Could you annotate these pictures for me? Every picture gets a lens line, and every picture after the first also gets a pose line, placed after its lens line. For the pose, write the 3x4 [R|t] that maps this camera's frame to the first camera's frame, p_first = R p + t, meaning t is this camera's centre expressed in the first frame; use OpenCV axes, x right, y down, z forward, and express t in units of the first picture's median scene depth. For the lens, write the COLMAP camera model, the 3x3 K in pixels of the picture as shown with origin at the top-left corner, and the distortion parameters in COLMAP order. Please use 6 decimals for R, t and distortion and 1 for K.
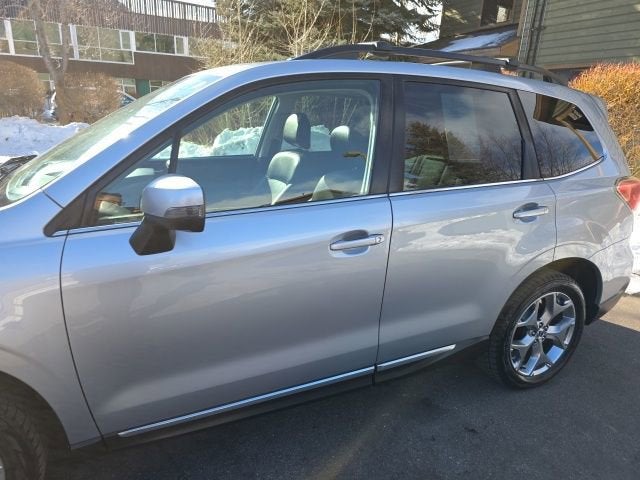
lens RADIAL K [[445.2, 0, 316.4], [0, 445.2, 240.8], [0, 0, 1]] dist [0.032806, -0.024505]
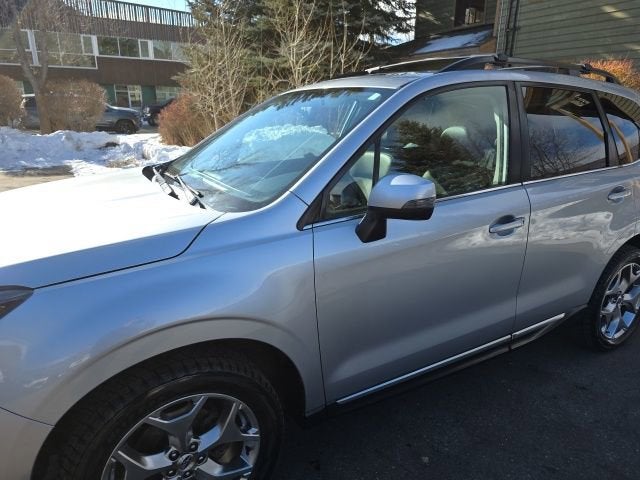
lens RADIAL K [[445.2, 0, 319.2], [0, 445.2, 228.9], [0, 0, 1]] dist [0.032806, -0.024505]
pose [[0.995537, -0.050997, 0.079406, -0.076602], [0.052785, 0.998394, -0.020581, 0.001538], [-0.078229, 0.024680, 0.996630, -0.019459]]
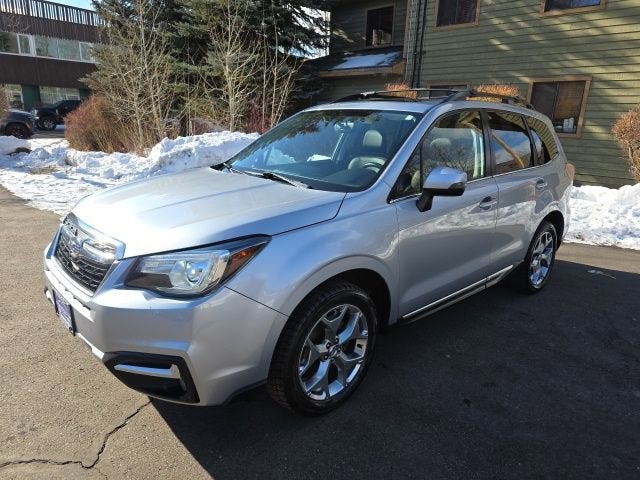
lens RADIAL K [[445.2, 0, 324.3], [0, 445.2, 238.2], [0, 0, 1]] dist [0.032806, -0.024505]
pose [[0.949678, -0.087003, 0.300903, -0.170067], [0.091638, 0.995792, -0.001296, 0.013357], [-0.299523, 0.028805, 0.953654, -0.080091]]
